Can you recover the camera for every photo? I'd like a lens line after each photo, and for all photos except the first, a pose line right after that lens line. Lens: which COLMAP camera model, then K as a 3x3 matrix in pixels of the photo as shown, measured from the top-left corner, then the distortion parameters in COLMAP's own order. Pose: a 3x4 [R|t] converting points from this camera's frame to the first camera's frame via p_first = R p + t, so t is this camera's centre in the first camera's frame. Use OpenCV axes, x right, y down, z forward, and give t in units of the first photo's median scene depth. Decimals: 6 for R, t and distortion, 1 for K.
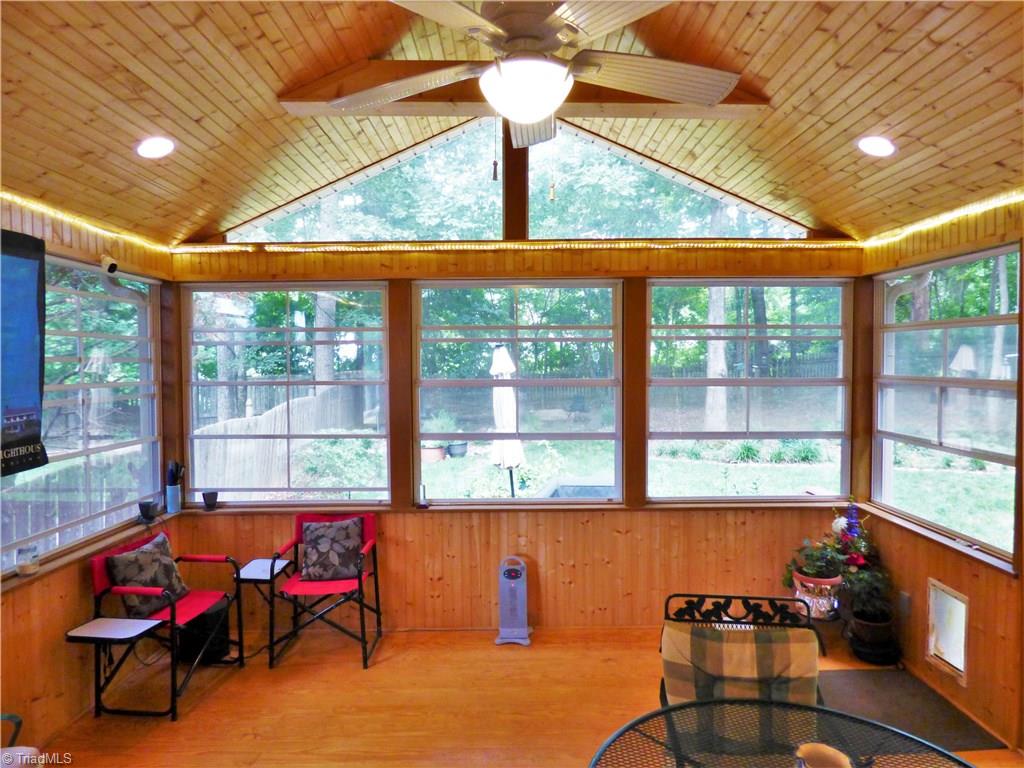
lens RADIAL K [[629.5, 0, 514.5], [0, 629.5, 378.3], [0, 0, 1]] dist [-0.001873, 0.001139]
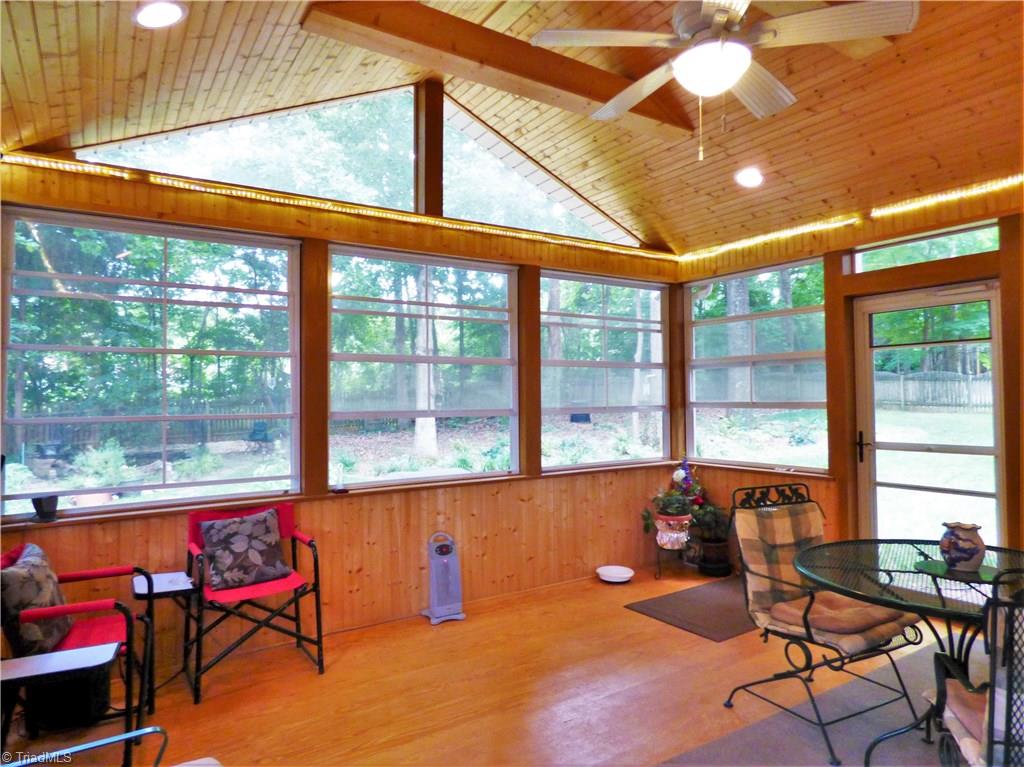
lens RADIAL K [[643.9, 0, 515.3], [0, 643.9, 377.6], [0, 0, 1]] dist [0.005420, 0.001044]
pose [[0.839895, 0.012757, 0.542599, -0.447651], [0.022199, 0.998080, -0.057828, 0.101589], [-0.542295, 0.060615, 0.837999, 0.081056]]
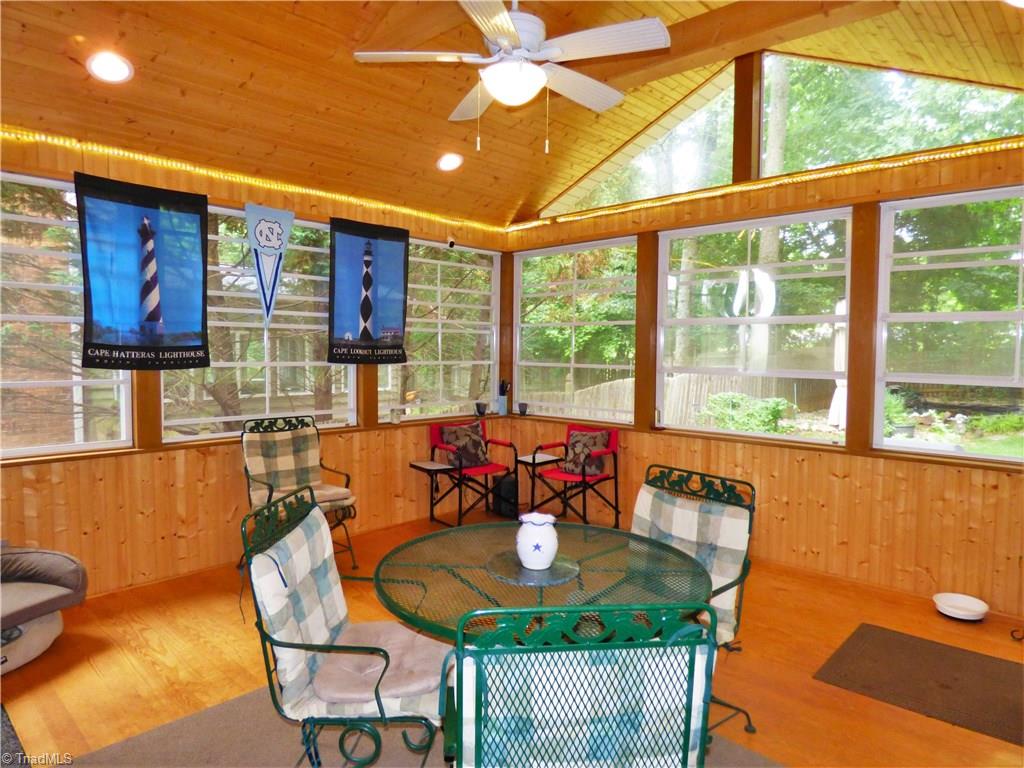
lens RADIAL K [[646.2, 0, 514.6], [0, 646.2, 382.0], [0, 0, 1]] dist [-0.034126, -0.002593]
pose [[0.713691, 0.048870, -0.698754, 0.496573], [-0.029534, 0.998776, 0.039689, 0.080406], [0.699838, -0.007689, 0.714261, -0.027760]]
